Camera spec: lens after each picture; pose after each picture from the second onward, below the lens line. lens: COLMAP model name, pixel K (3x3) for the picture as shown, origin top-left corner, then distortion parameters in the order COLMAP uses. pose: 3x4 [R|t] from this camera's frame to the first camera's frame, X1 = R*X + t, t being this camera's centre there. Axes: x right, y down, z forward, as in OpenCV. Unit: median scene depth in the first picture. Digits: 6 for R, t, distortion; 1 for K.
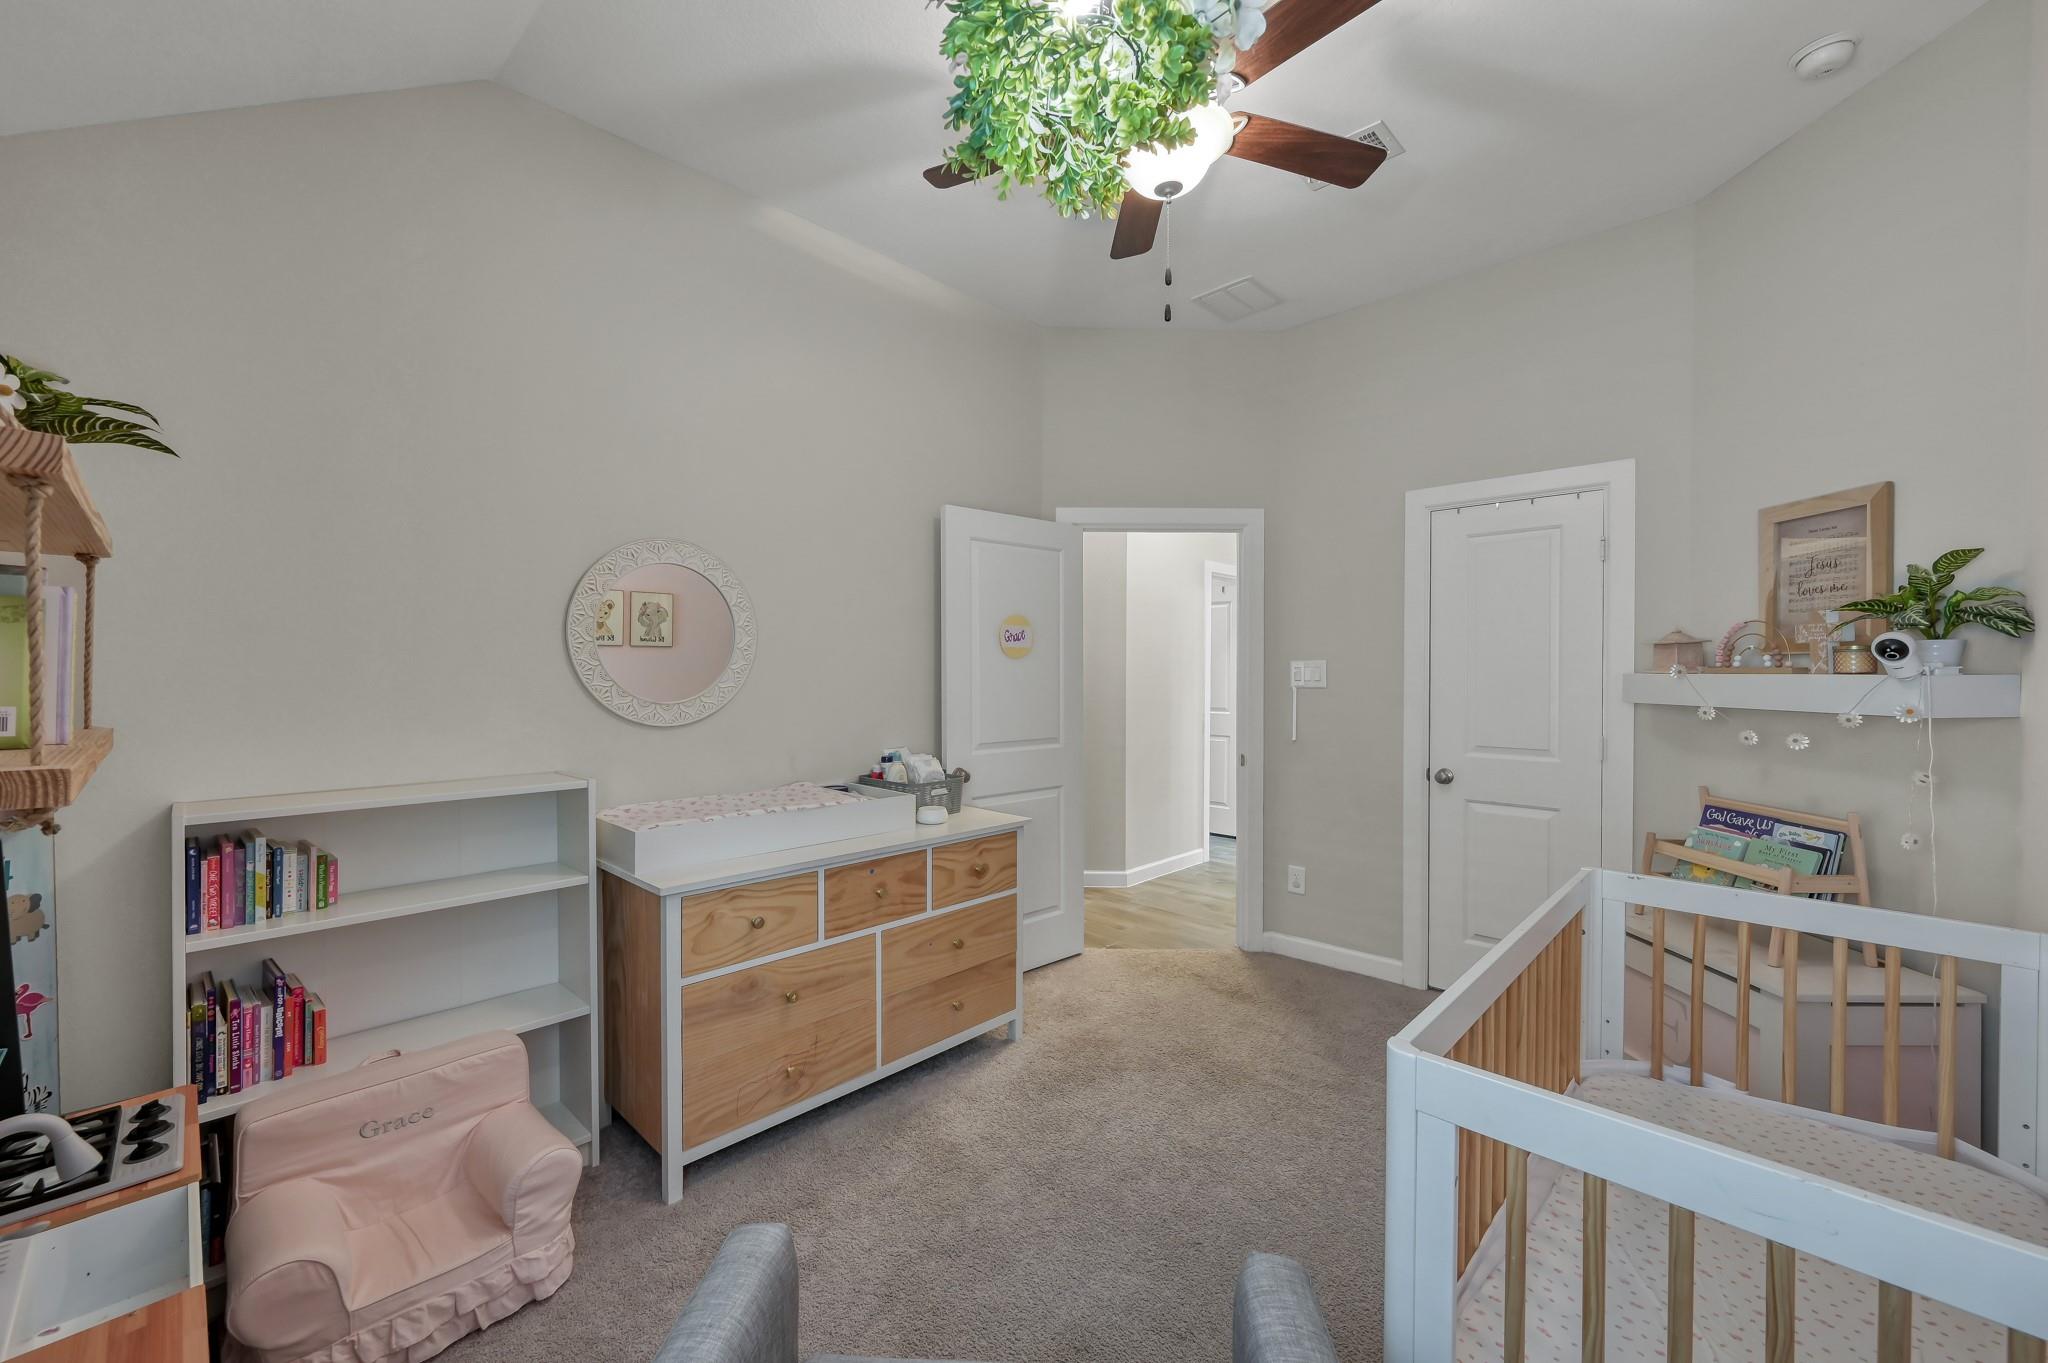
lens RADIAL K [[804.8, 0, 1024.9], [0, 804.8, 678.2], [0, 0, 1]] dist [-0.001193, 0.000317]
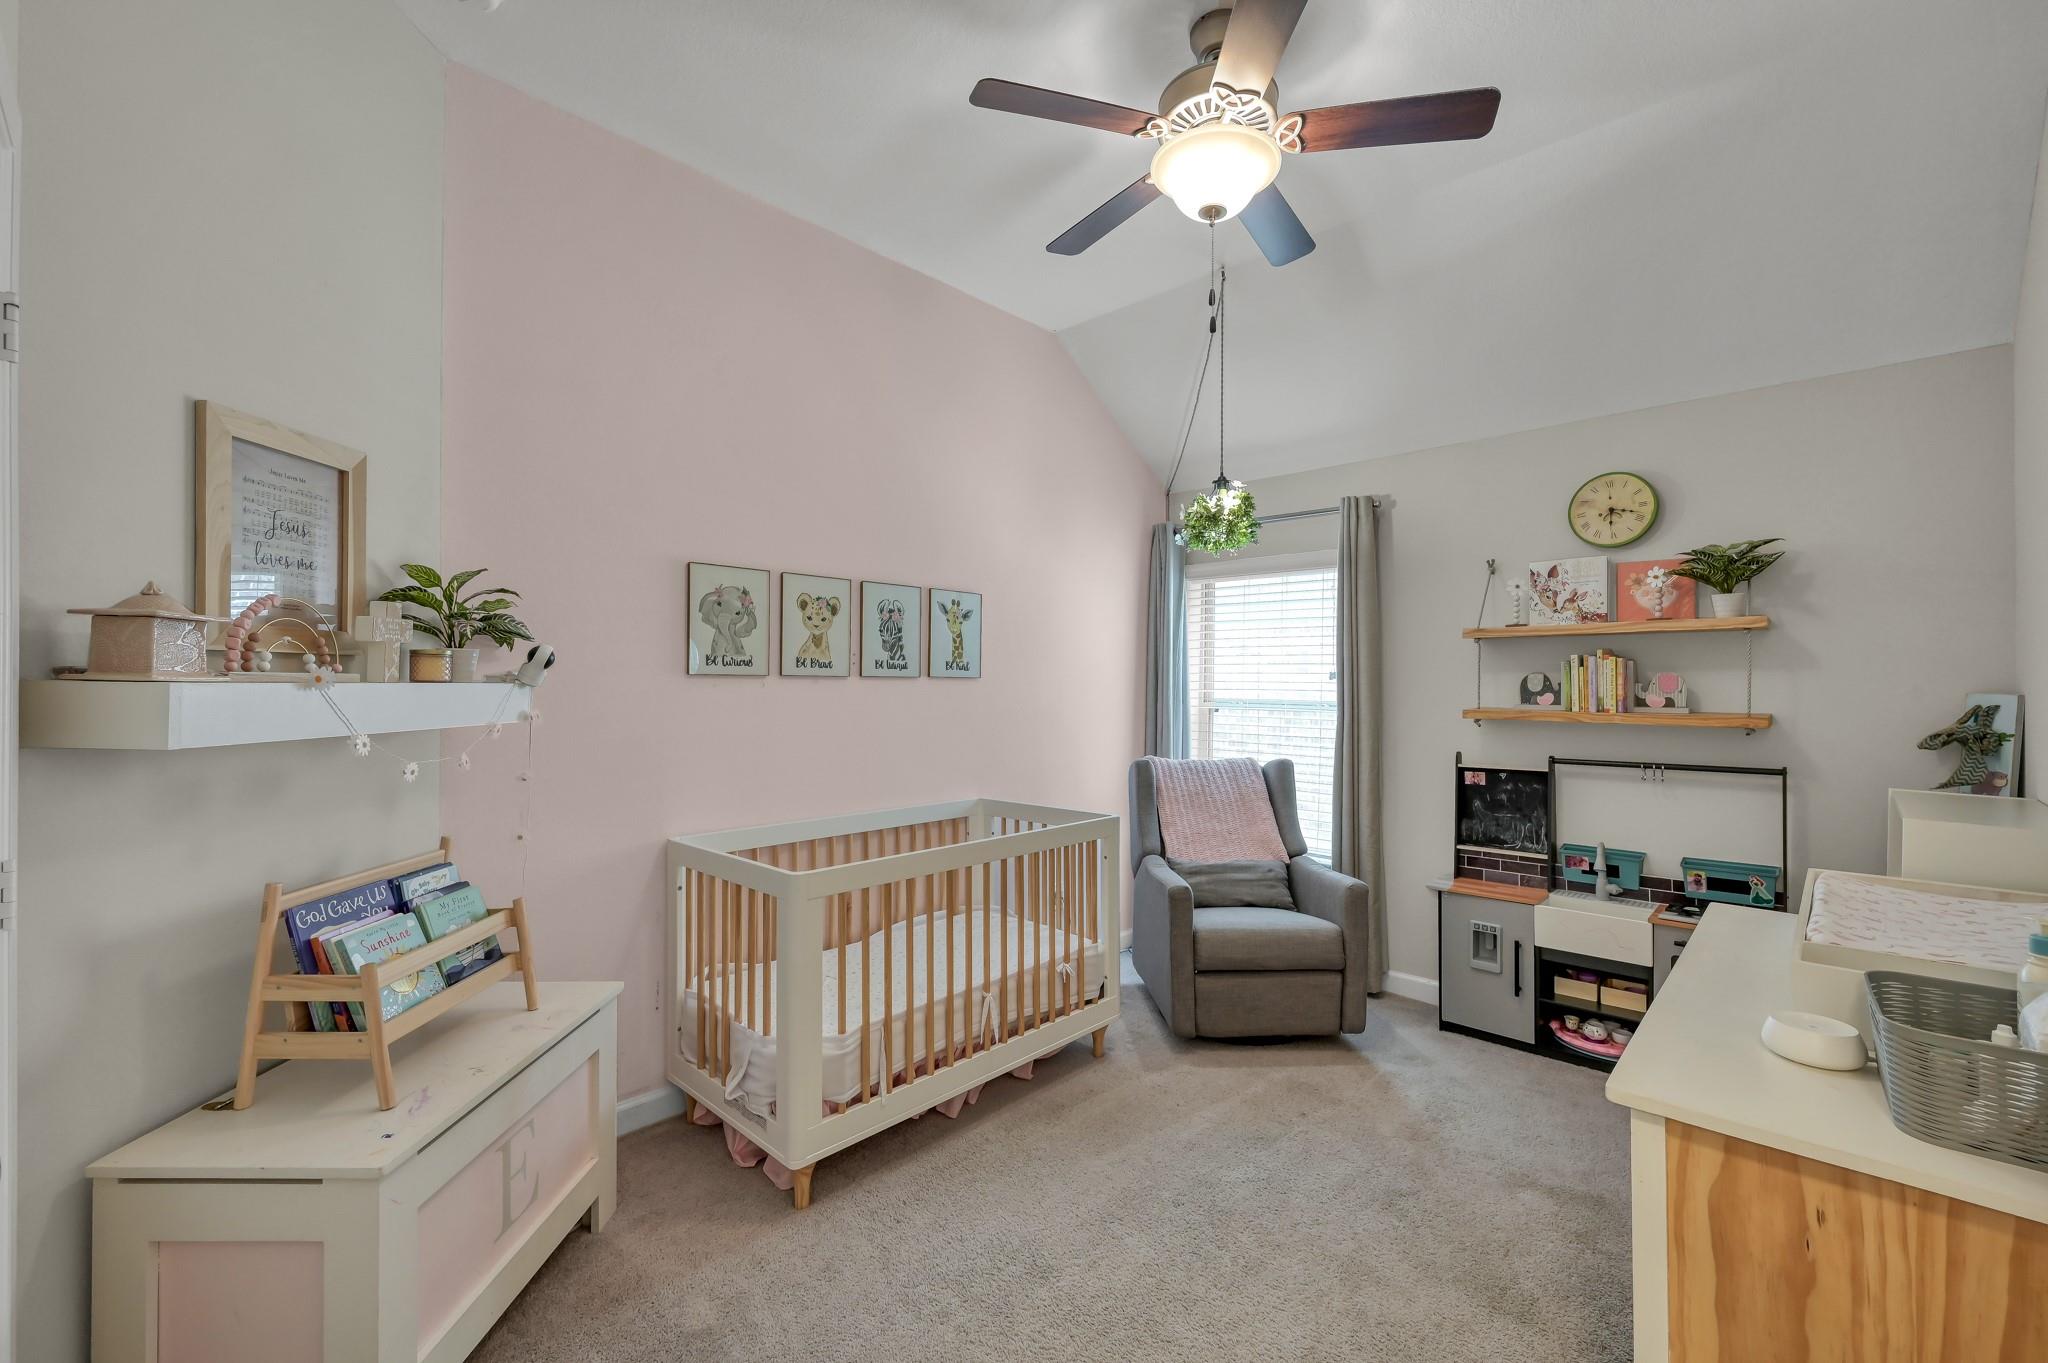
lens RADIAL K [[853.8, 0, 1024.0], [0, 853.8, 681.5], [0, 0, 1]] dist [-0.000085, -0.000158]
pose [[-0.999975, -0.001873, -0.006760, 0.355623], [-0.001891, 0.999994, 0.002747, -0.009199], [0.006755, 0.002760, -0.999973, 1.763998]]
